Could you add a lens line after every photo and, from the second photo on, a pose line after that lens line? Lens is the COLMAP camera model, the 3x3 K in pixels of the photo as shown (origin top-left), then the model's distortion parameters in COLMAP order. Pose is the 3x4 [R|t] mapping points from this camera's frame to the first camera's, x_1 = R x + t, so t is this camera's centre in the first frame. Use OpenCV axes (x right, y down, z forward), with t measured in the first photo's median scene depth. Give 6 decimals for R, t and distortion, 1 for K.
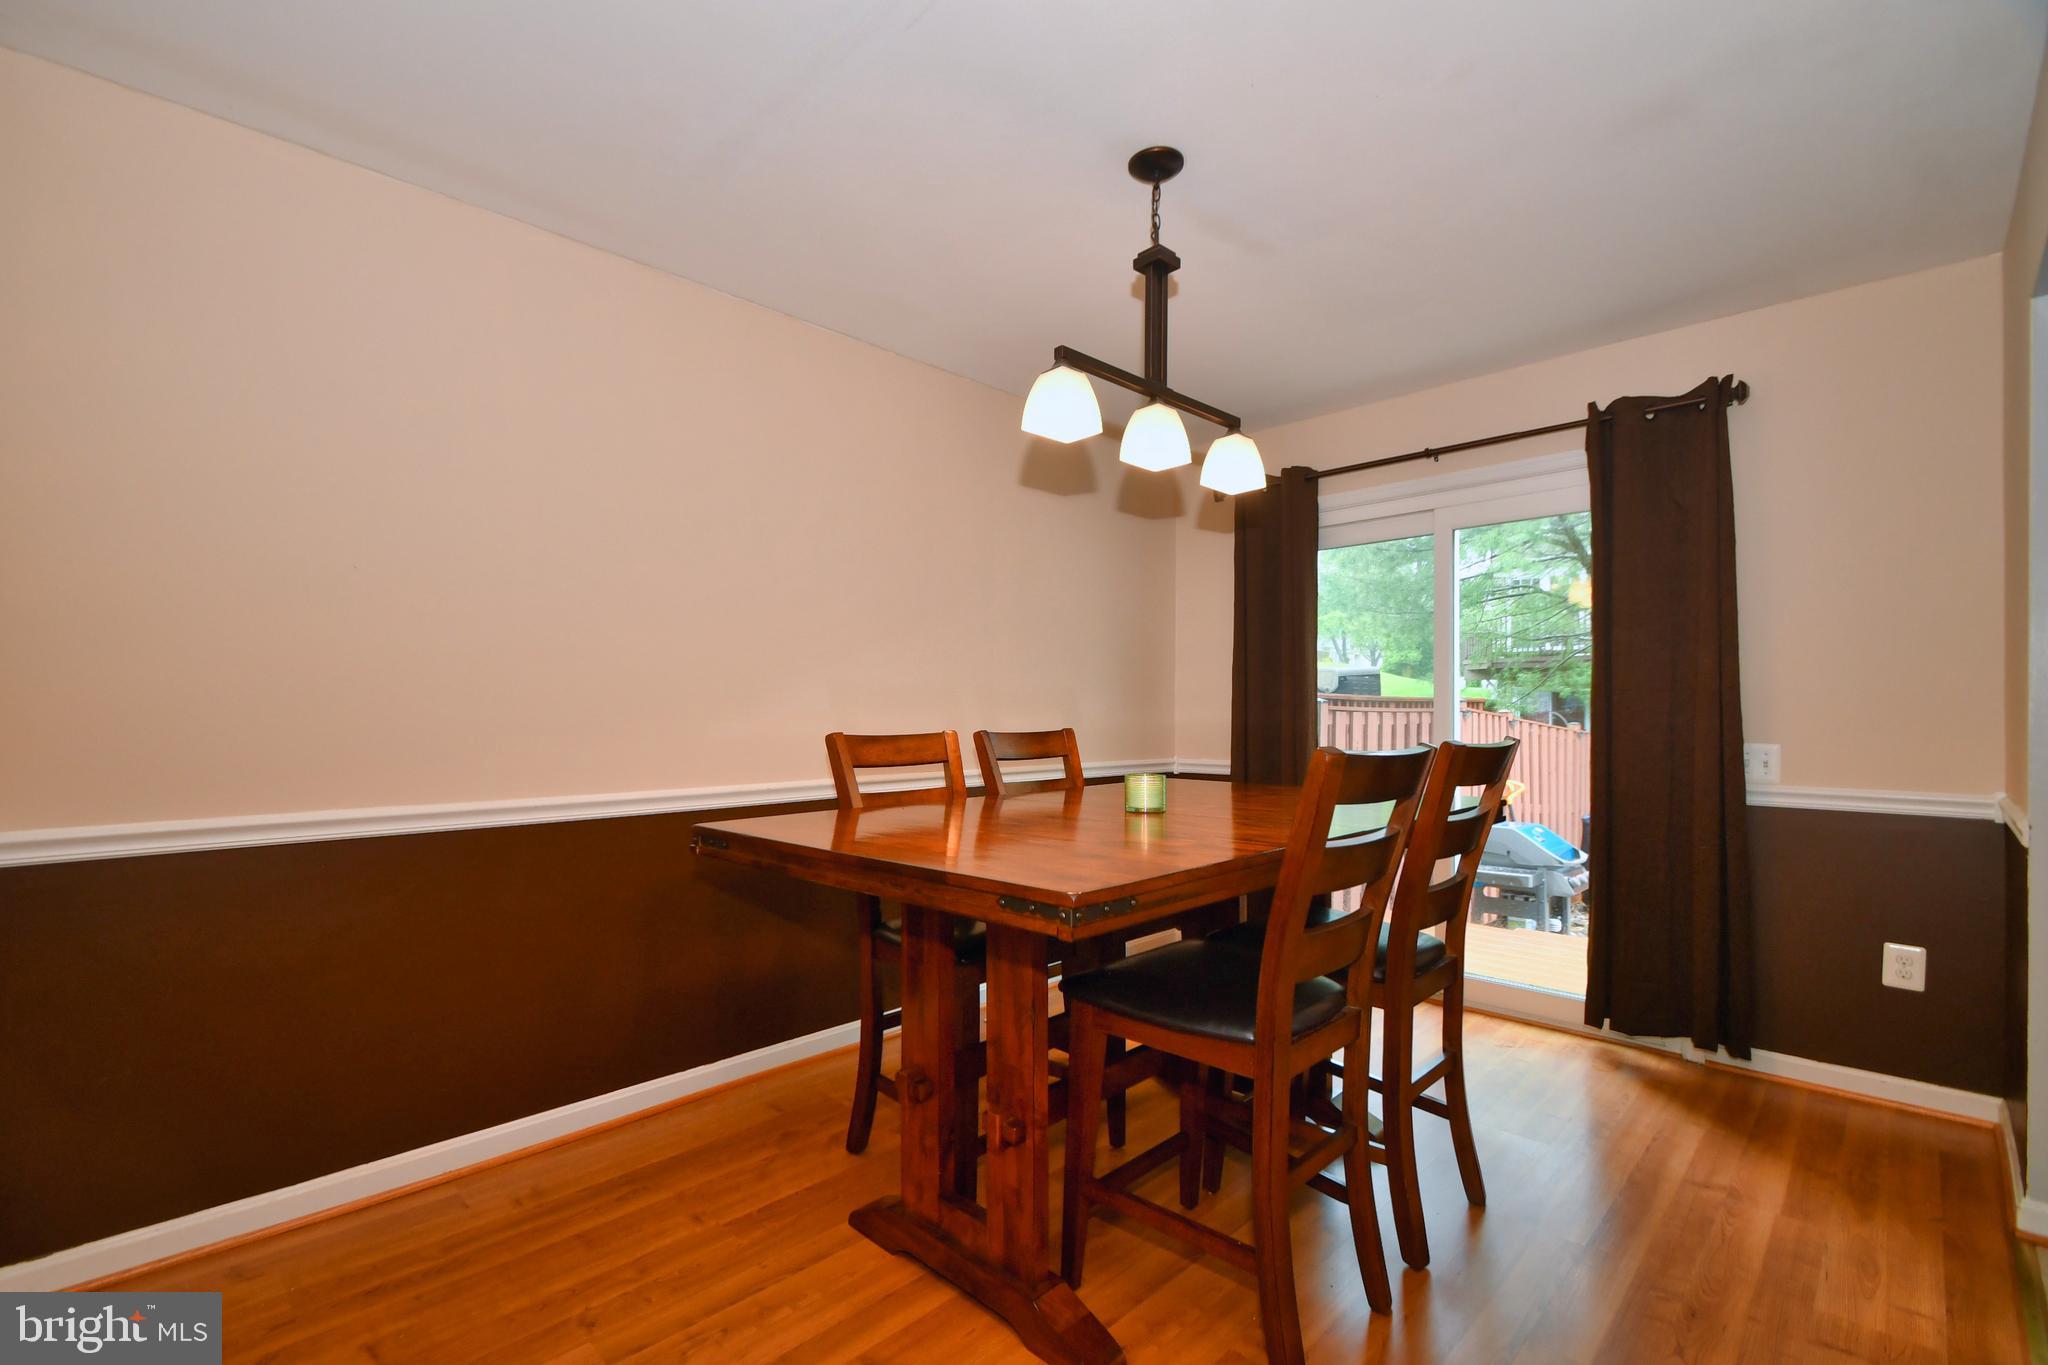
lens RADIAL K [[909.3, 0, 1007.3], [0, 909.3, 710.7], [0, 0, 1]] dist [0.035568, -0.019974]
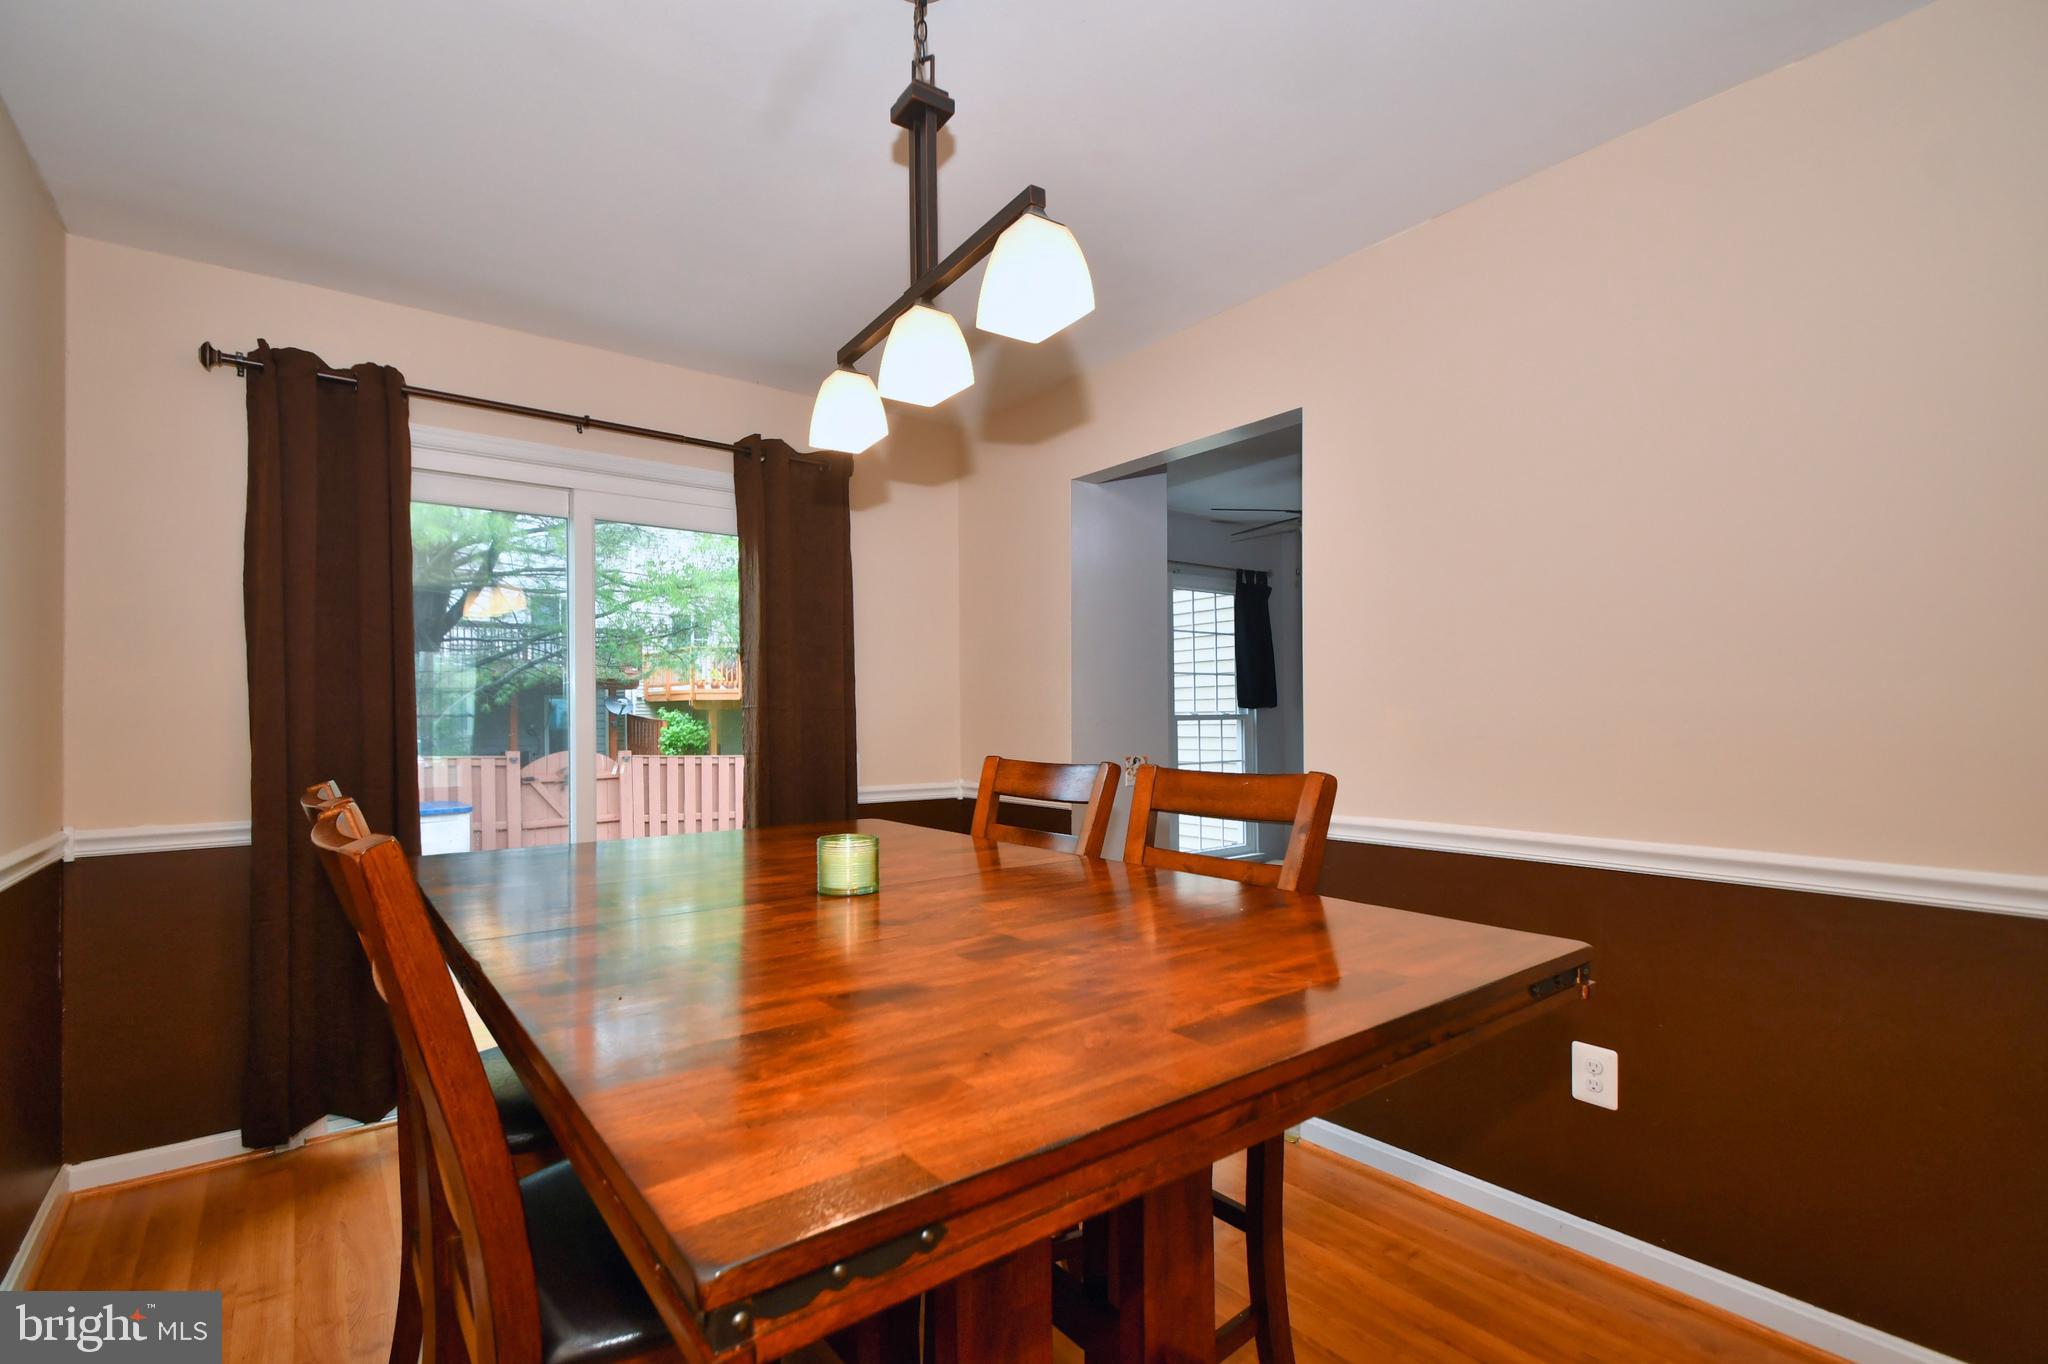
lens RADIAL K [[909.3, 0, 1007.3], [0, 909.3, 710.2], [0, 0, 1]] dist [0.035568, -0.019974]
pose [[0.140493, 0.006084, 0.990063, -0.338901], [0.004059, 0.999969, -0.006721, -0.012975], [-0.990073, 0.004963, 0.140464, 0.552596]]
